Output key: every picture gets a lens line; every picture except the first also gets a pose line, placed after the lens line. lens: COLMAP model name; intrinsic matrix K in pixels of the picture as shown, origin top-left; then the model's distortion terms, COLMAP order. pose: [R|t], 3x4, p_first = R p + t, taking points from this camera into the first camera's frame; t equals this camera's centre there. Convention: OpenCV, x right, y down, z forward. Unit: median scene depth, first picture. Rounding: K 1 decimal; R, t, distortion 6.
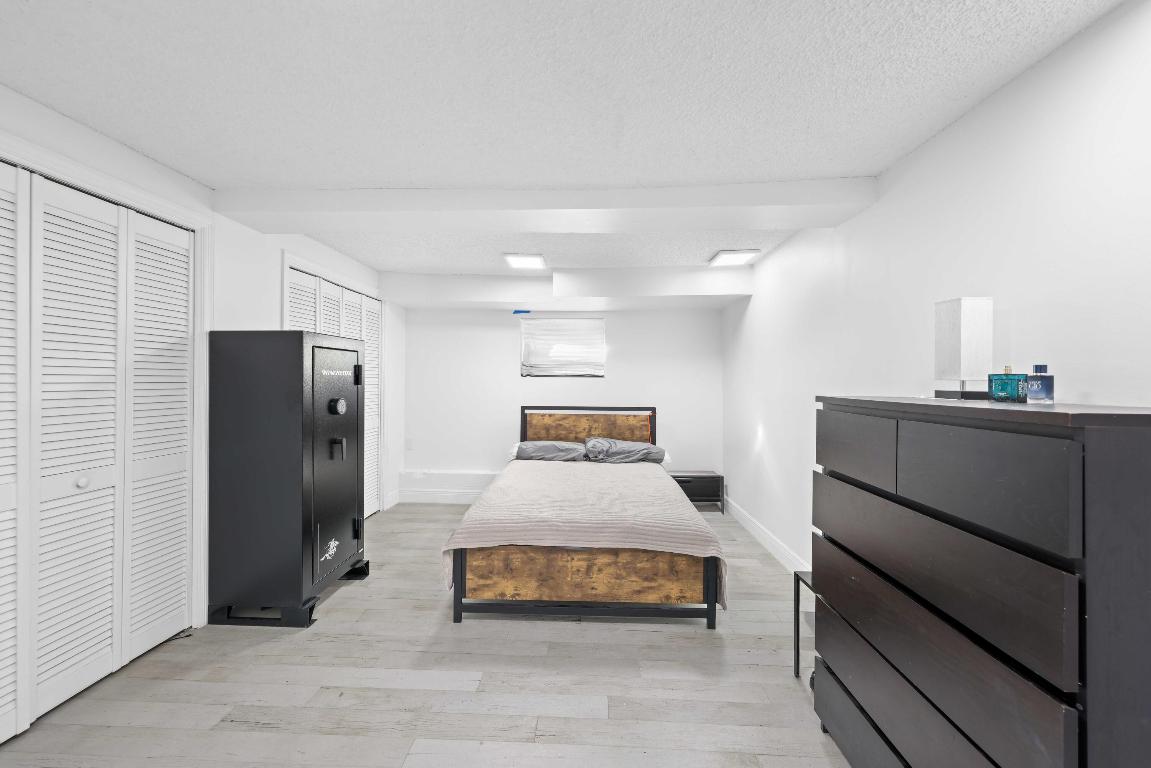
lens RADIAL K [[387.9, 0, 579.4], [0, 387.9, 377.7], [0, 0, 1]] dist [-0.000380, -0.000117]
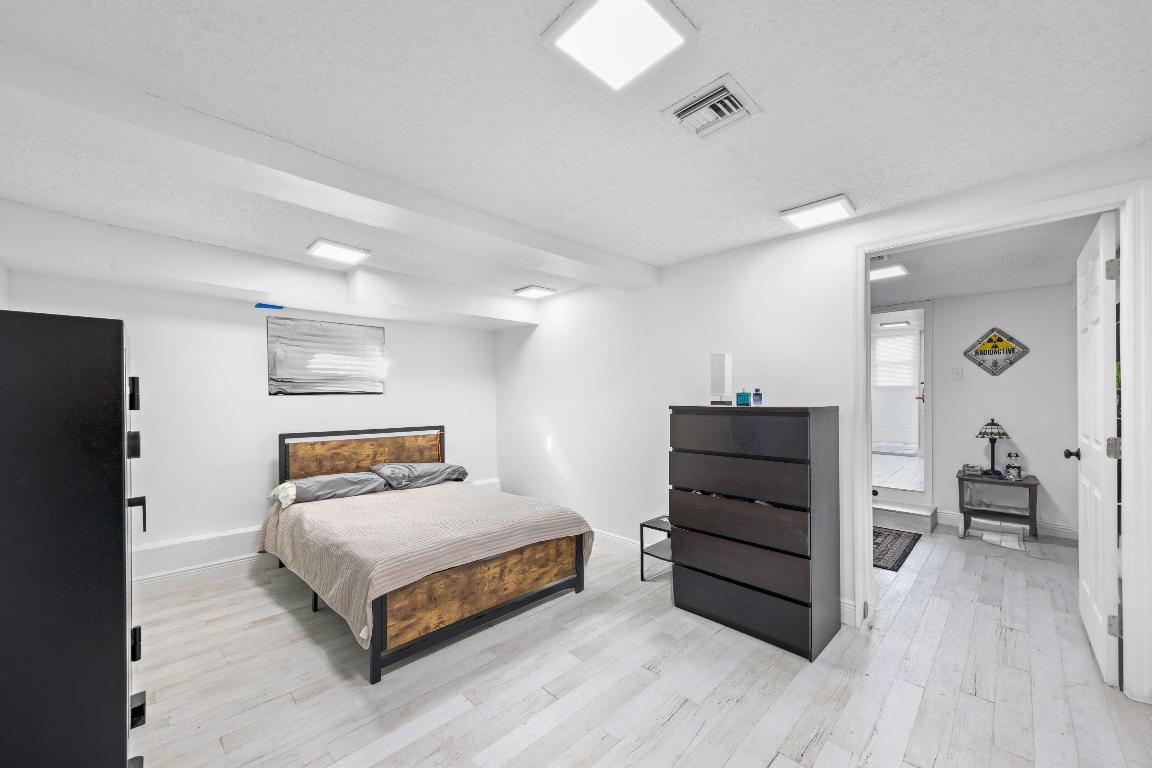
lens RADIAL K [[430.2, 0, 580.3], [0, 430.2, 394.4], [0, 0, 1]] dist [0.002006, -0.000258]
pose [[0.682310, -0.002708, 0.731058, -0.693295], [0.004694, 0.999989, -0.000677, 0.000226], [-0.731048, 0.003893, 0.682315, 0.024938]]
